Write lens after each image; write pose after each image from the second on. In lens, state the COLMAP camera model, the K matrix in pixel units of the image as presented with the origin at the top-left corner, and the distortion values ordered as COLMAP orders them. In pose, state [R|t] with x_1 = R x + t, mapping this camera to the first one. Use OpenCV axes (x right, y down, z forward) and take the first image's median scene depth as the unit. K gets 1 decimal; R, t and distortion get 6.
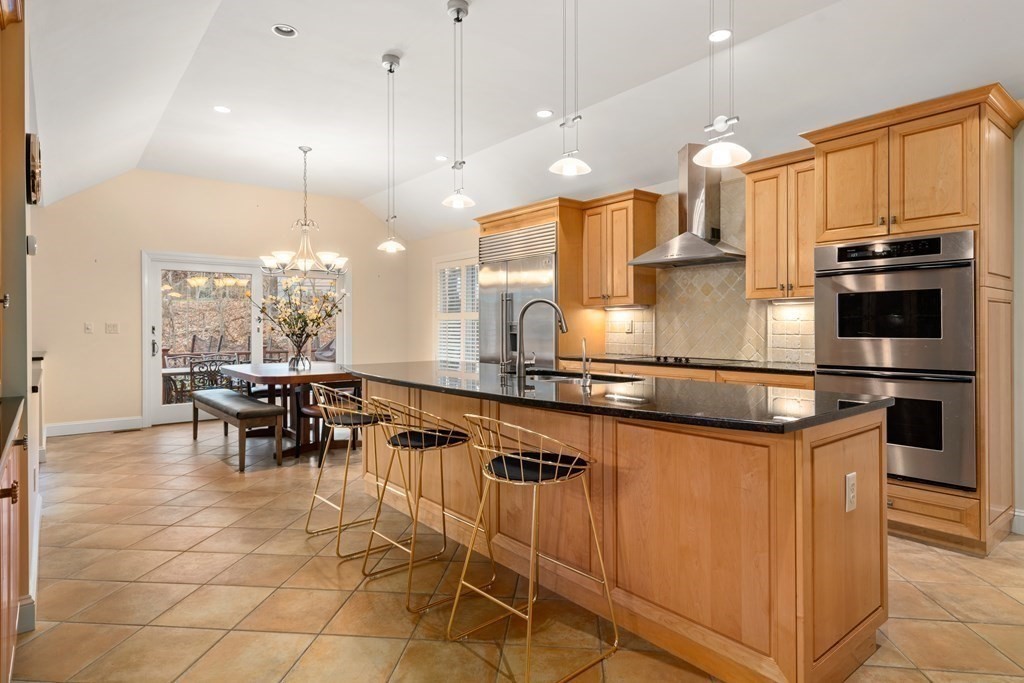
lens RADIAL K [[560.8, 0, 512.9], [0, 560.8, 327.0], [0, 0, 1]] dist [0.001277, 0.000140]
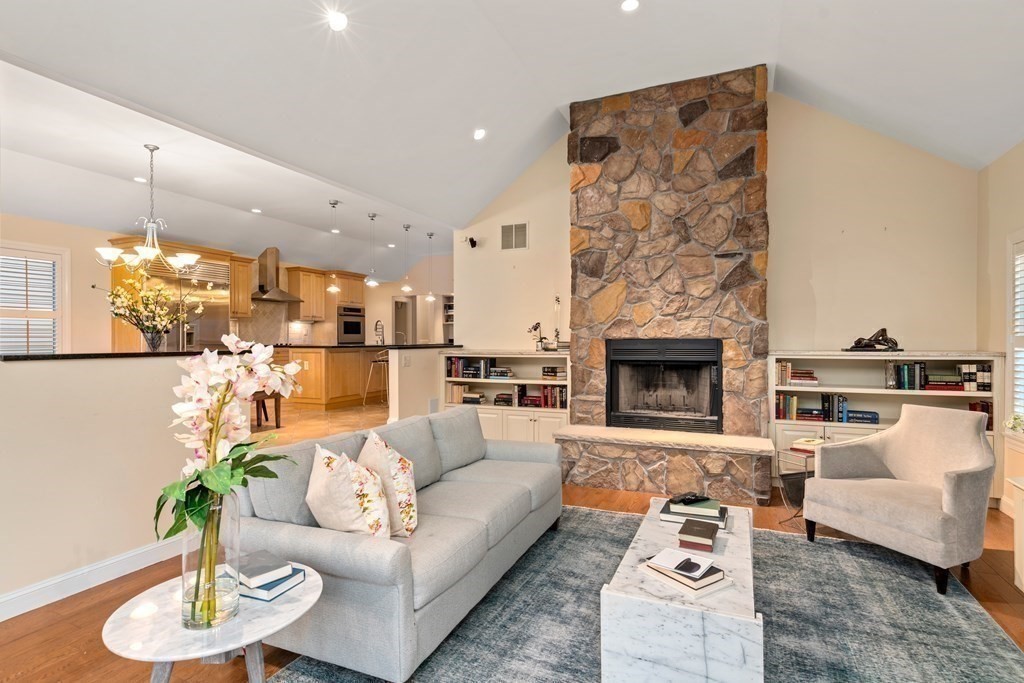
lens RADIAL K [[504.0, 0, 512.0], [0, 504.0, 341.5], [0, 0, 1]] dist [-0.001741, -0.000183]
pose [[-0.439486, 0.000602, 0.898249, -1.983107], [0.002956, 0.999995, 0.000776, 0.048667], [-0.898244, 0.002996, -0.439486, 1.093050]]
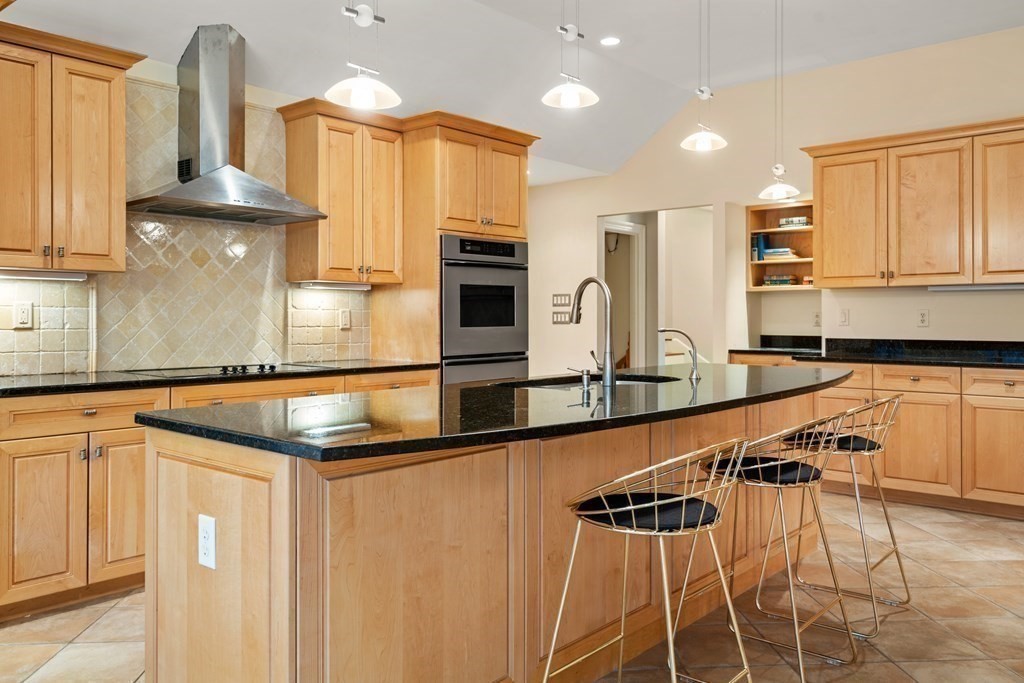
lens RADIAL K [[794.3, 0, 510.9], [0, 794.3, 316.3], [0, 0, 1]] dist [-0.011099, -0.004071]
pose [[-0.157273, 0.002362, 0.987552, -0.648075], [-0.000410, 0.999997, -0.002457, 0.001481], [-0.987555, -0.000791, -0.157272, 0.871268]]
